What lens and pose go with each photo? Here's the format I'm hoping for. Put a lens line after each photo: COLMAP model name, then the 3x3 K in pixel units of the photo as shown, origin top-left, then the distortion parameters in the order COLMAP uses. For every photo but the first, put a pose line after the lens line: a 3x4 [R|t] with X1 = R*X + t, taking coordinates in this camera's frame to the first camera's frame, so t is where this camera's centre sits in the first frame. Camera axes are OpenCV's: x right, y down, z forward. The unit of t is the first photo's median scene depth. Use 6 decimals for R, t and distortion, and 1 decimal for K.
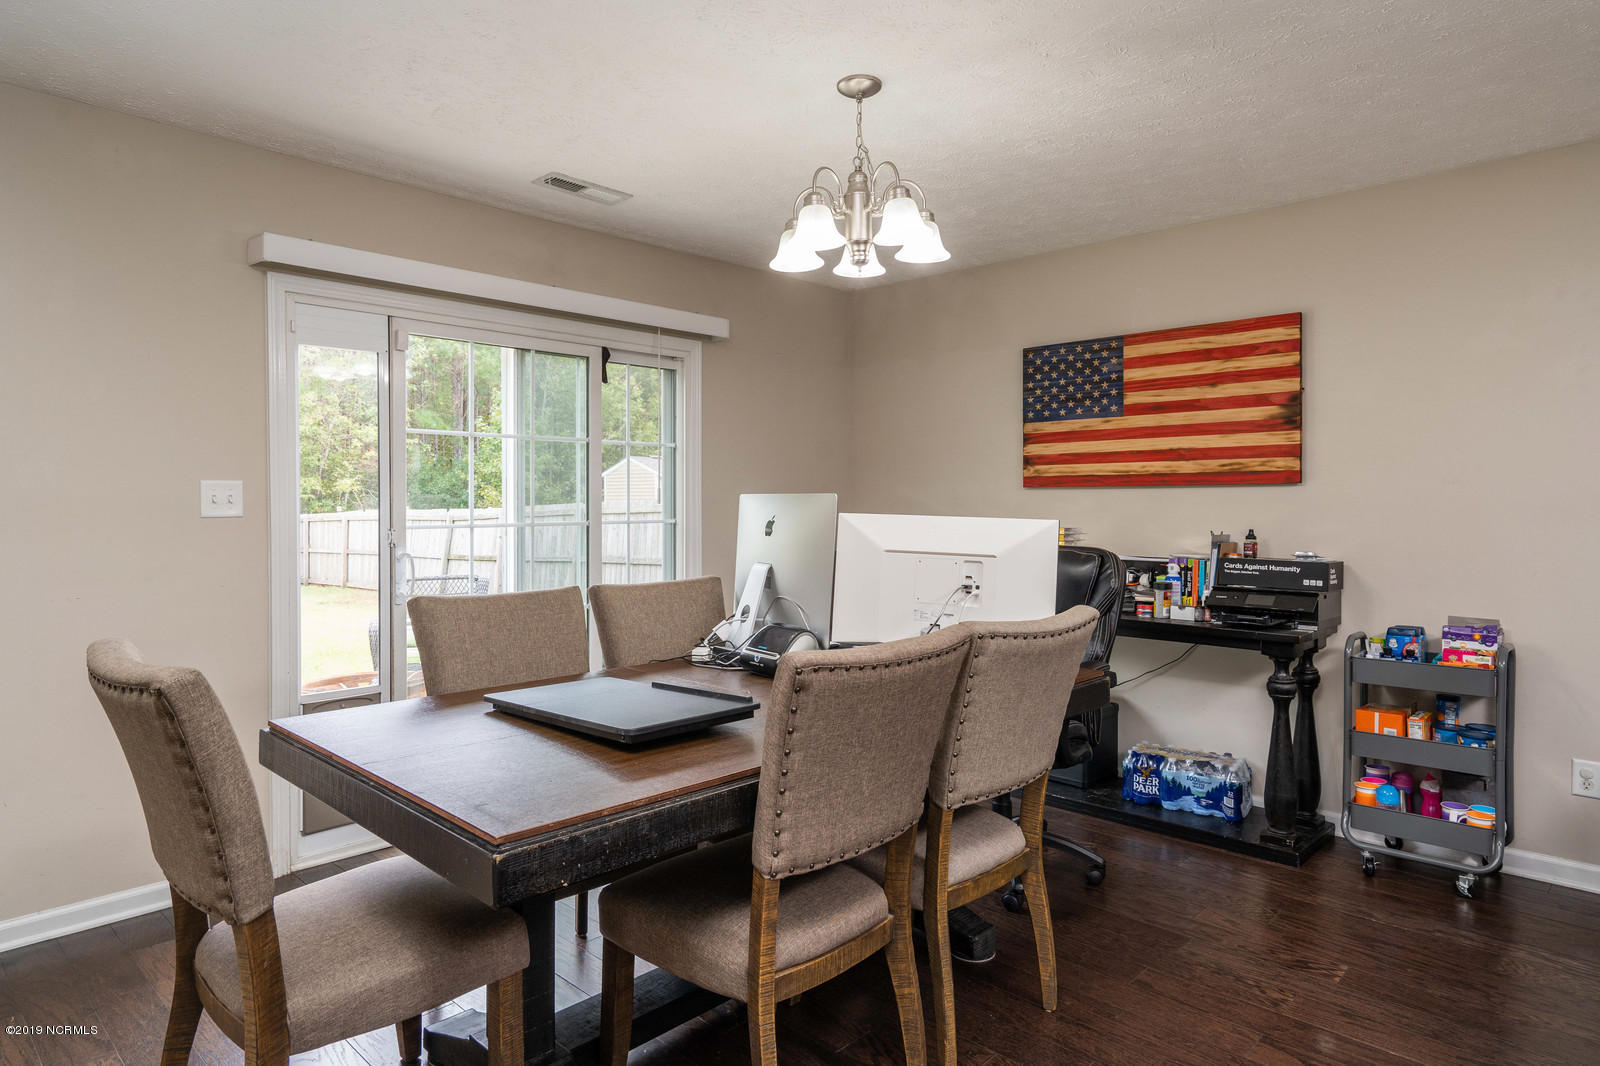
lens RADIAL K [[897.1, 0, 800.9], [0, 897.1, 508.2], [0, 0, 1]] dist [0.000284, -0.001048]
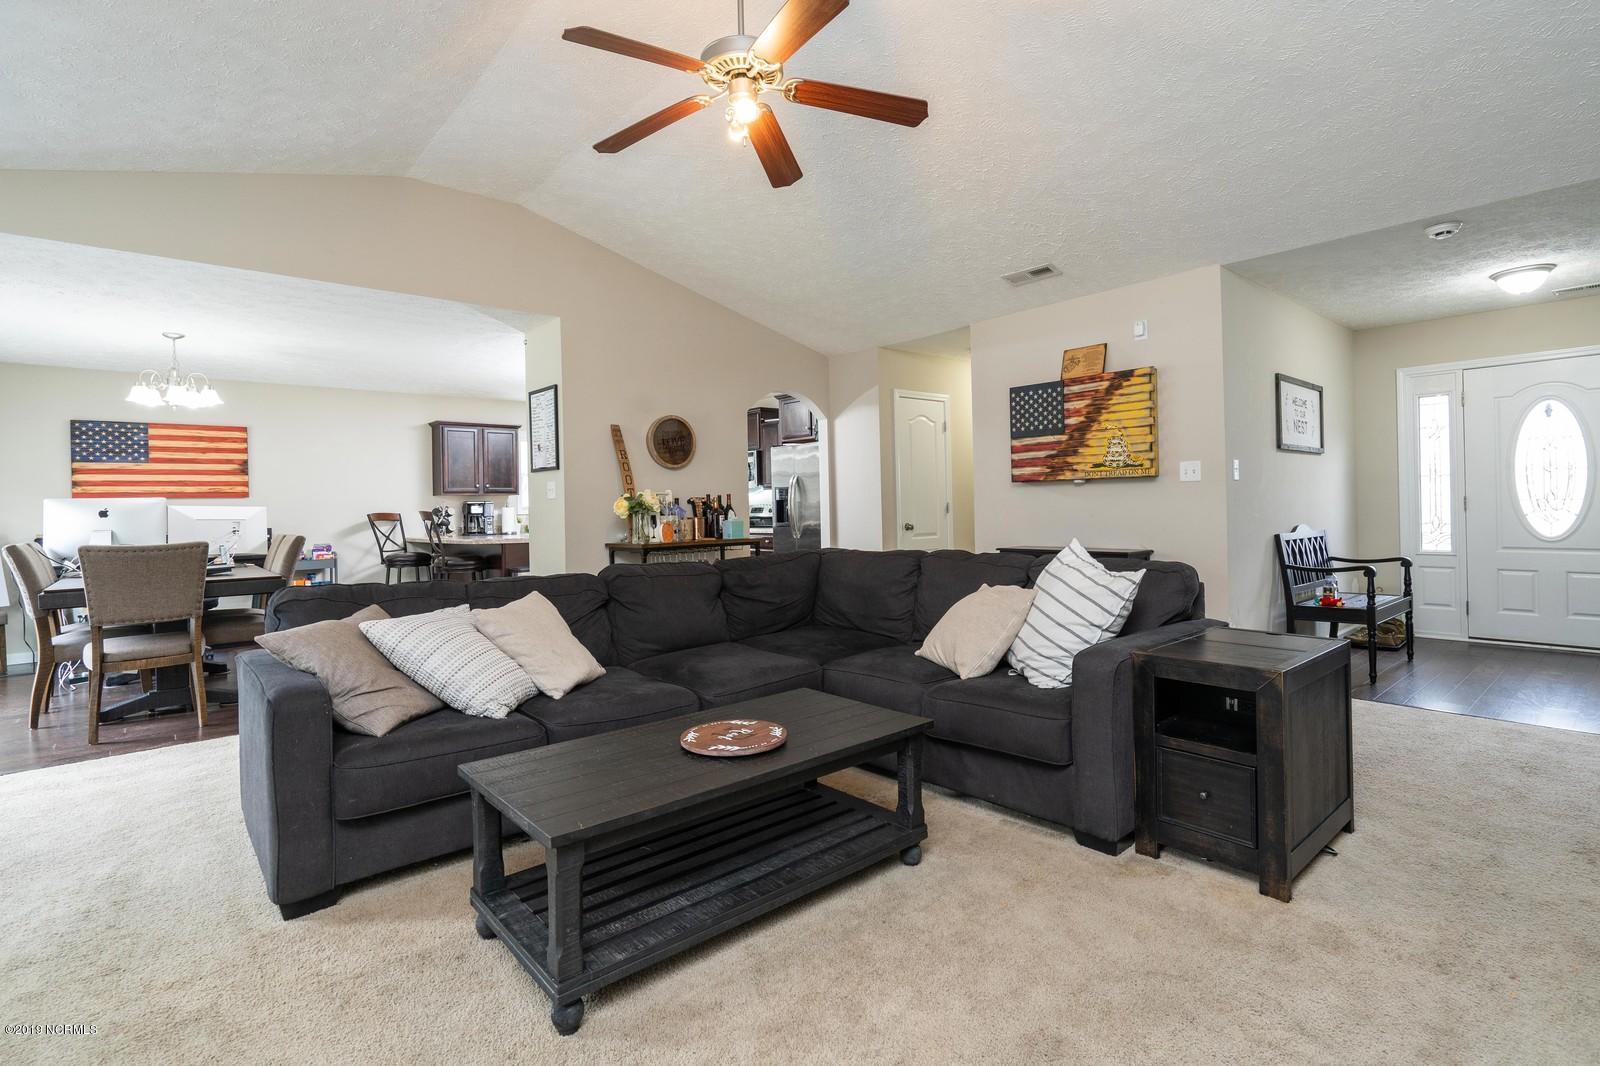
lens RADIAL K [[749.9, 0, 811.8], [0, 749.9, 504.8], [0, 0, 1]] dist [0.005861, 0.000619]
pose [[0.071507, 0.003312, 0.997435, -1.313040], [0.032483, 0.999456, -0.005648, 0.051801], [-0.996911, 0.032803, 0.071361, -0.641510]]
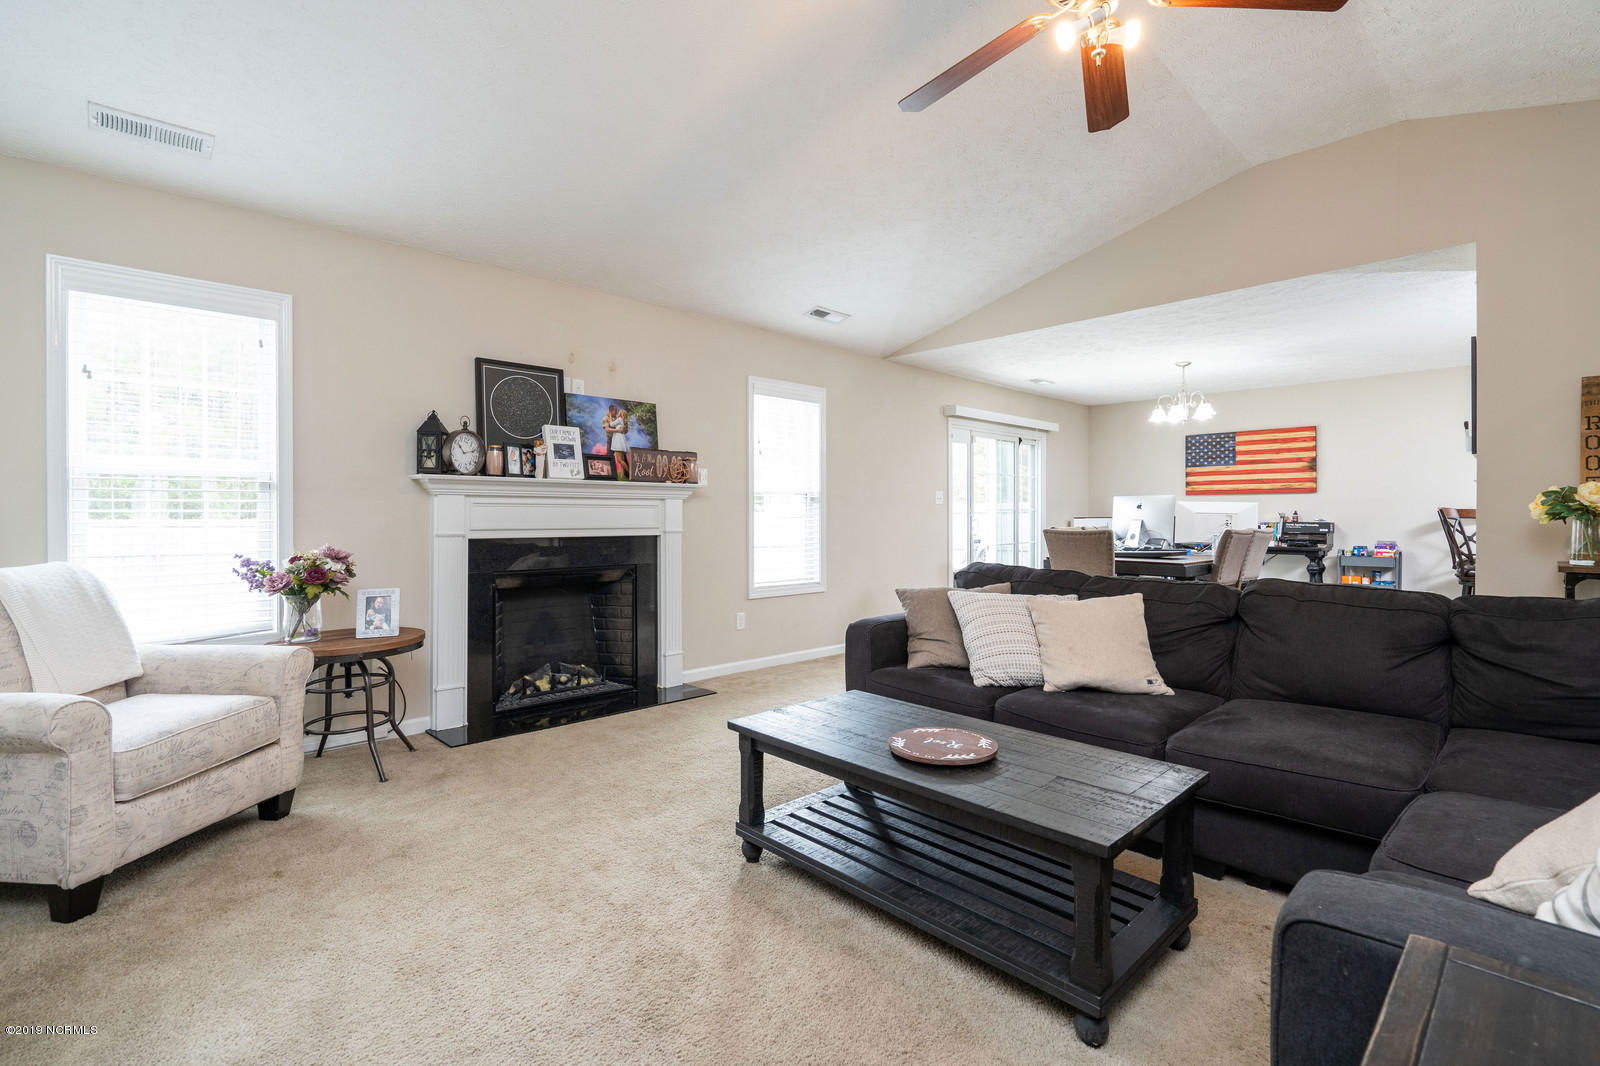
lens RADIAL K [[734.4, 0, 792.1], [0, 734.4, 520.1], [0, 0, 1]] dist [0.002949, 0.000536]
pose [[0.999901, 0.000073, -0.014090, -0.871018], [-0.000121, 0.999994, -0.003407, 0.055795], [0.014090, 0.003409, 0.999895, -1.073609]]
